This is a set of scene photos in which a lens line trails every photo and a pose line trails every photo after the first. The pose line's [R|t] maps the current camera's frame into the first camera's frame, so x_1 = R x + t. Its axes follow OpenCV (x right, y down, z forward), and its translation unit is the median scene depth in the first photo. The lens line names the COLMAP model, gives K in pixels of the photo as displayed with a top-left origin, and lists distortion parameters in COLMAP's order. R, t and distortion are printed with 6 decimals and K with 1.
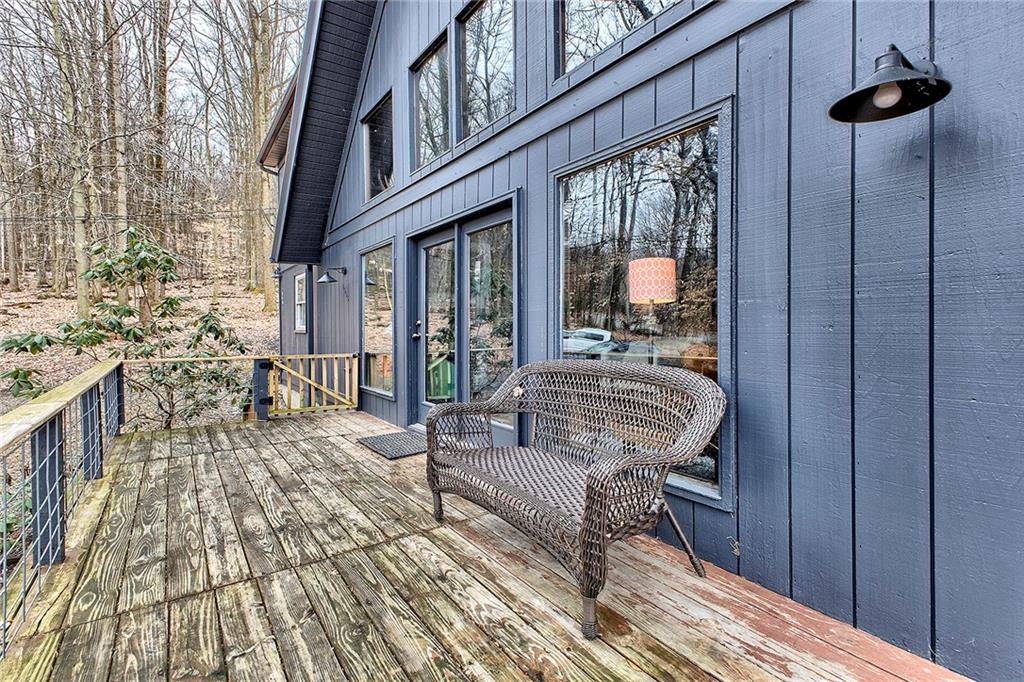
lens RADIAL K [[485.1, 0, 518.3], [0, 485.1, 335.0], [0, 0, 1]] dist [0.015397, -0.001114]
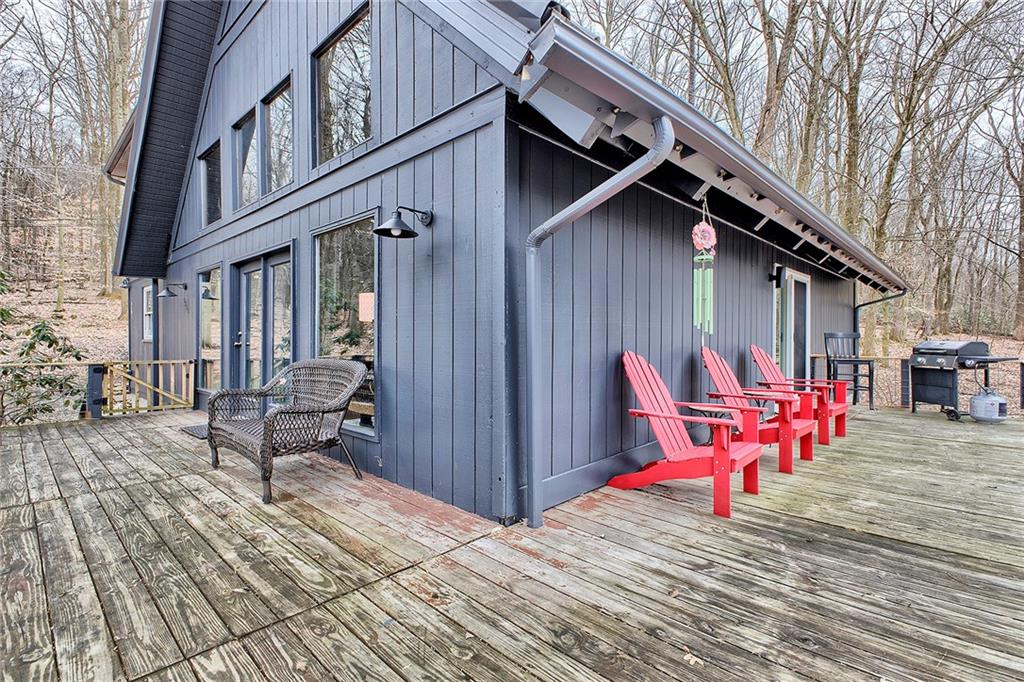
lens RADIAL K [[485.1, 0, 505.5], [0, 485.1, 340.5], [0, 0, 1]] dist [0.015397, -0.001114]
pose [[0.983952, 0.001786, 0.178425, 0.195952], [-0.000044, 0.999952, -0.009771, 0.004625], [-0.178434, 0.009607, 0.983905, -0.275804]]
